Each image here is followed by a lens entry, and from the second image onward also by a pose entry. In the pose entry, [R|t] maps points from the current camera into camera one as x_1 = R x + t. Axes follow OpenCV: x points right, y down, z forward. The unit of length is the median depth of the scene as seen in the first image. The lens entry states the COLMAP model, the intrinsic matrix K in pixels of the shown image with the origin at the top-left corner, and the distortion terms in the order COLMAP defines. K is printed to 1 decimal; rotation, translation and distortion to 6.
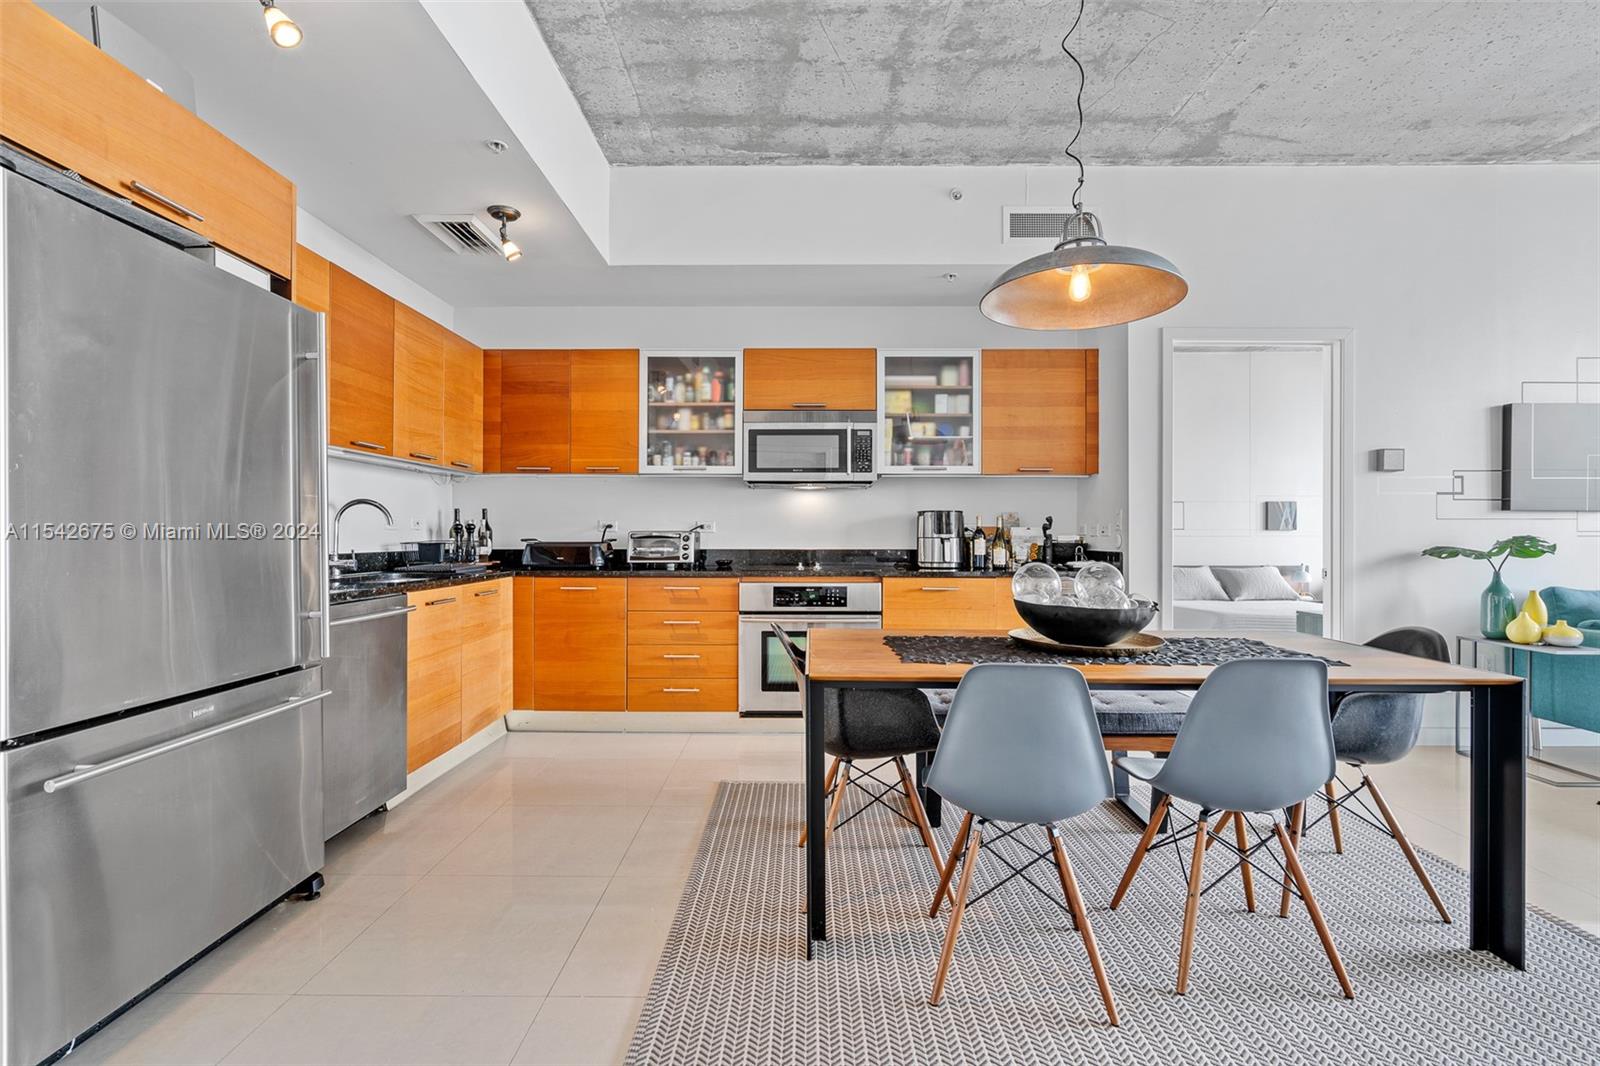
lens RADIAL K [[732.3, 0, 793.9], [0, 732.3, 529.1], [0, 0, 1]] dist [-0.003160, 0.000398]
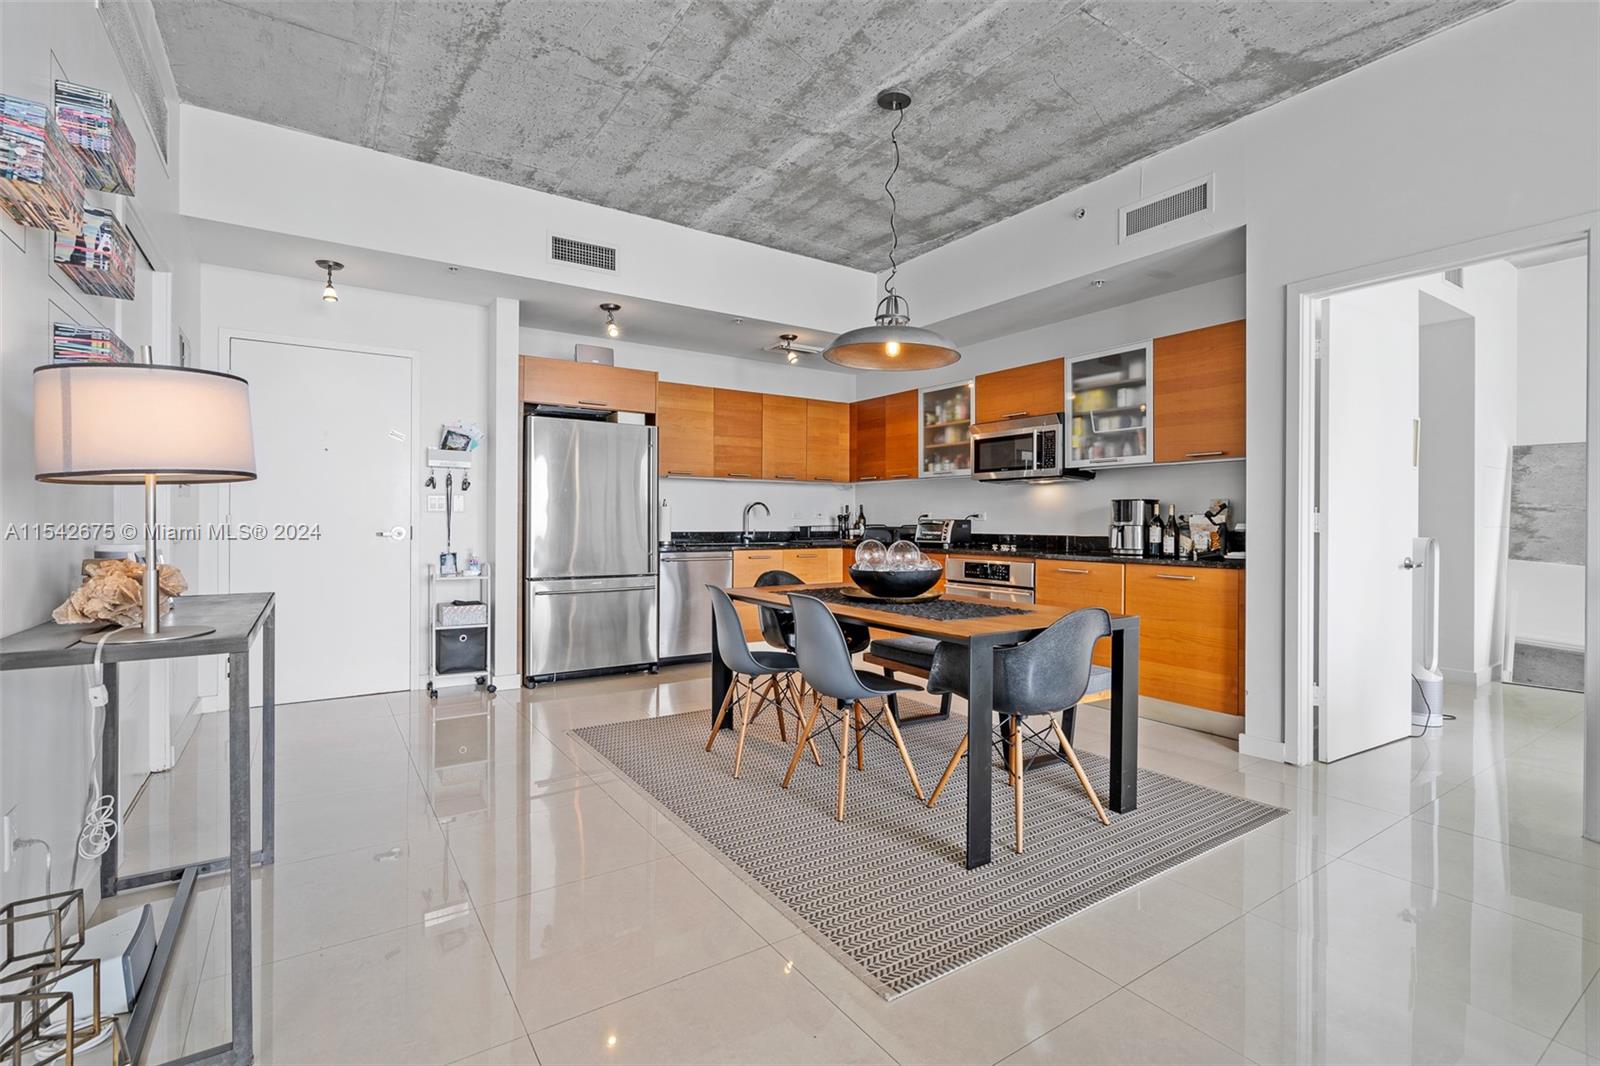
lens RADIAL K [[731.9, 0, 792.9], [0, 731.9, 517.2], [0, 0, 1]] dist [-0.000667, 0.000508]
pose [[0.557924, -0.003223, -0.829886, 0.817068], [0.001560, 0.999995, -0.002835, 0.002308], [0.829890, 0.000287, 0.557926, 0.024083]]
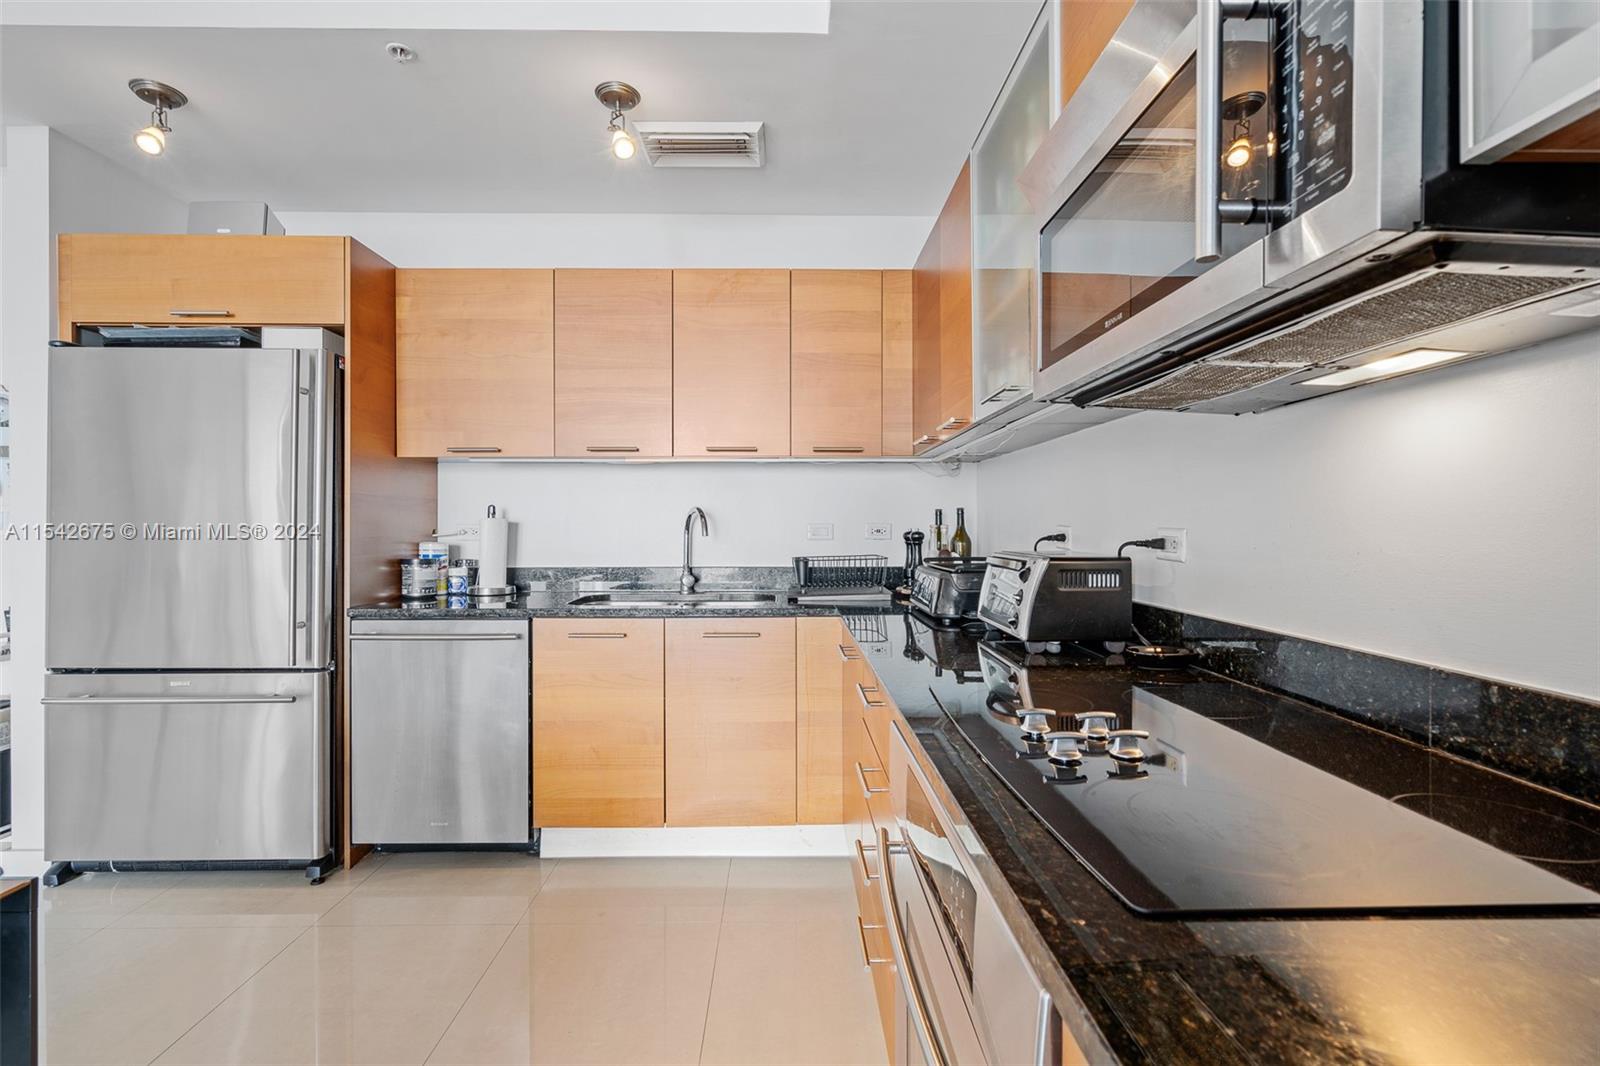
lens RADIAL K [[730.3, 0, 795.5], [0, 730.3, 524.6], [0, 0, 1]] dist [-0.001660, 0.000424]
pose [[0.021996, -0.000198, -0.999758, 0.237090], [0.007626, 0.999971, -0.000030, -0.014928], [0.999729, -0.007624, 0.021997, 0.886448]]
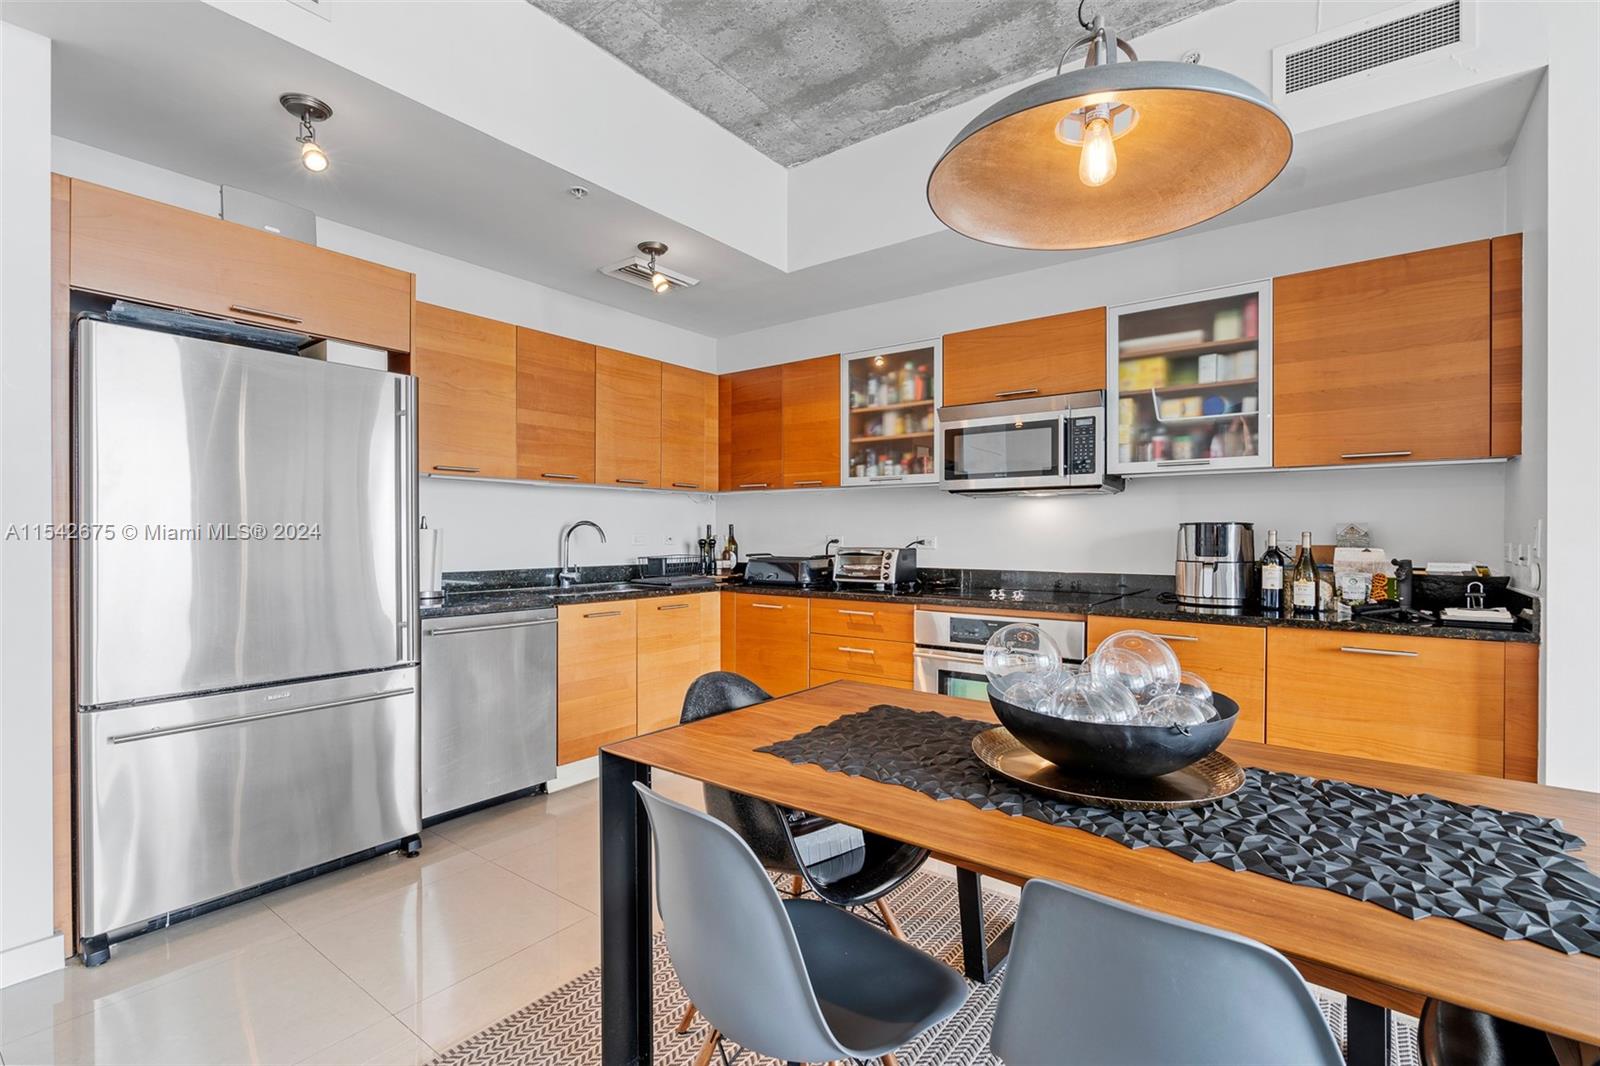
lens RADIAL K [[733.0, 0, 794.6], [0, 733.0, 536.3], [0, 0, 1]] dist [-0.002442, 0.000640]
pose [[0.800789, 0.001449, -0.598945, 0.306725], [0.003783, 0.999965, 0.007477, -0.019349], [0.598935, -0.008254, 0.800755, 0.211397]]
